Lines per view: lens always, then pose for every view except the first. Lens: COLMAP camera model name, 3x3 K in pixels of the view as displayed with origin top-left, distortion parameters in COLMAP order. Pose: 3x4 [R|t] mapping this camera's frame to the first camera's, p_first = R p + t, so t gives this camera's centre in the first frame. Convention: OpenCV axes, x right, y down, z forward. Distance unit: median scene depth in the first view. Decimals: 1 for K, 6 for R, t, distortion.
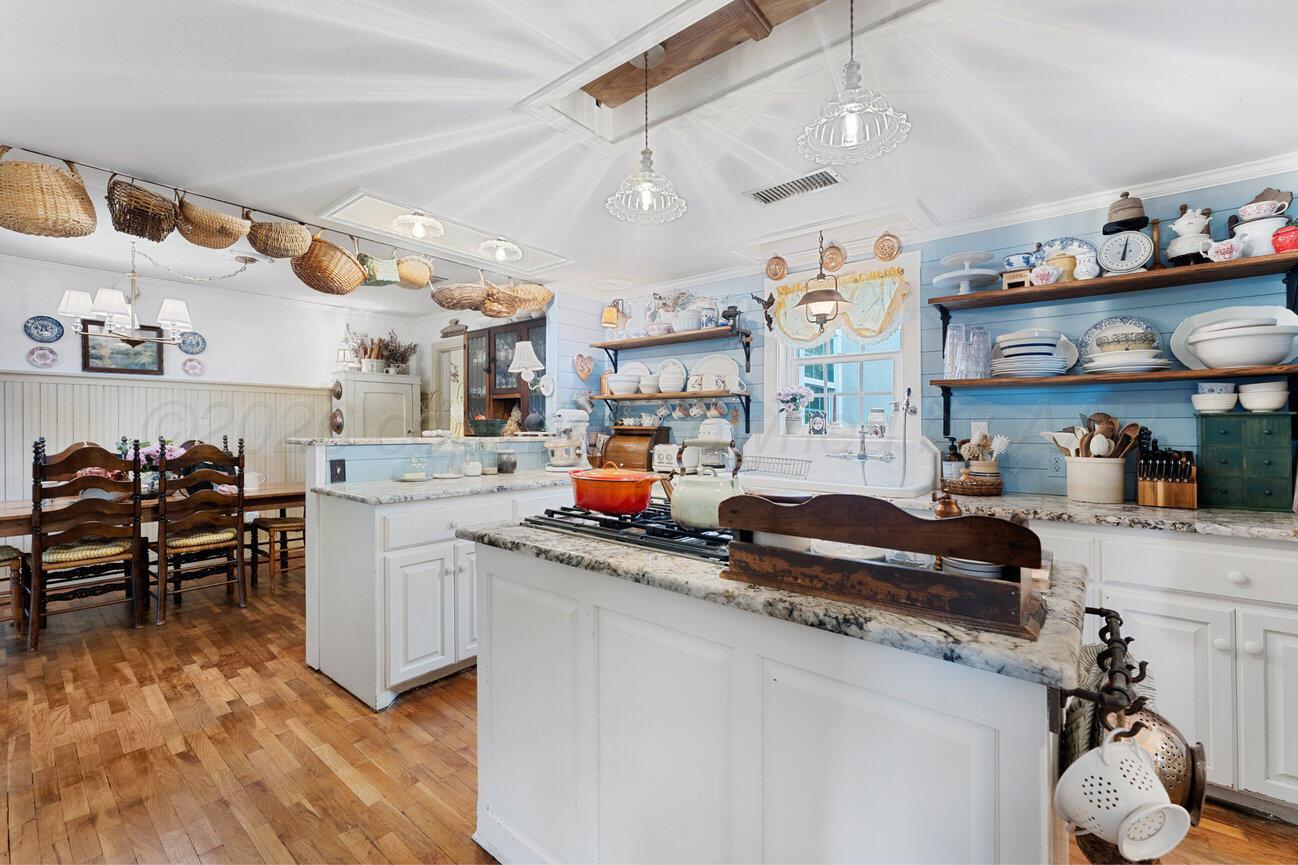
lens RADIAL K [[524.2, 0, 649.0], [0, 524.2, 432.5], [0, 0, 1]] dist [-0.000172, -0.000033]
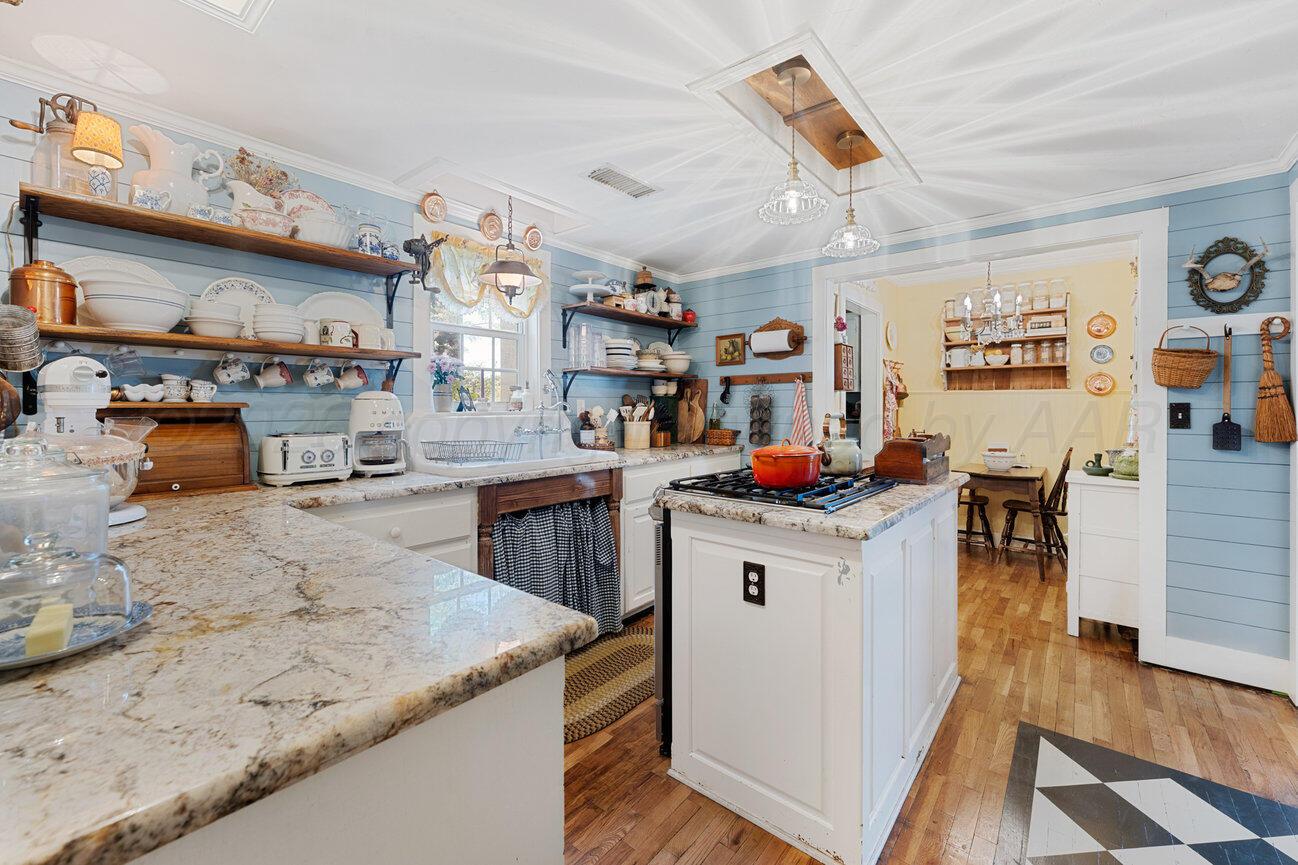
lens RADIAL K [[535.7, 0, 653.0], [0, 535.7, 397.8], [0, 0, 1]] dist [-0.000137, -0.000020]
pose [[0.008061, 0.001621, 0.999966, -0.655333], [0.001618, 0.999997, -0.001634, -0.018508], [-0.999966, 0.001631, 0.008059, 0.737302]]
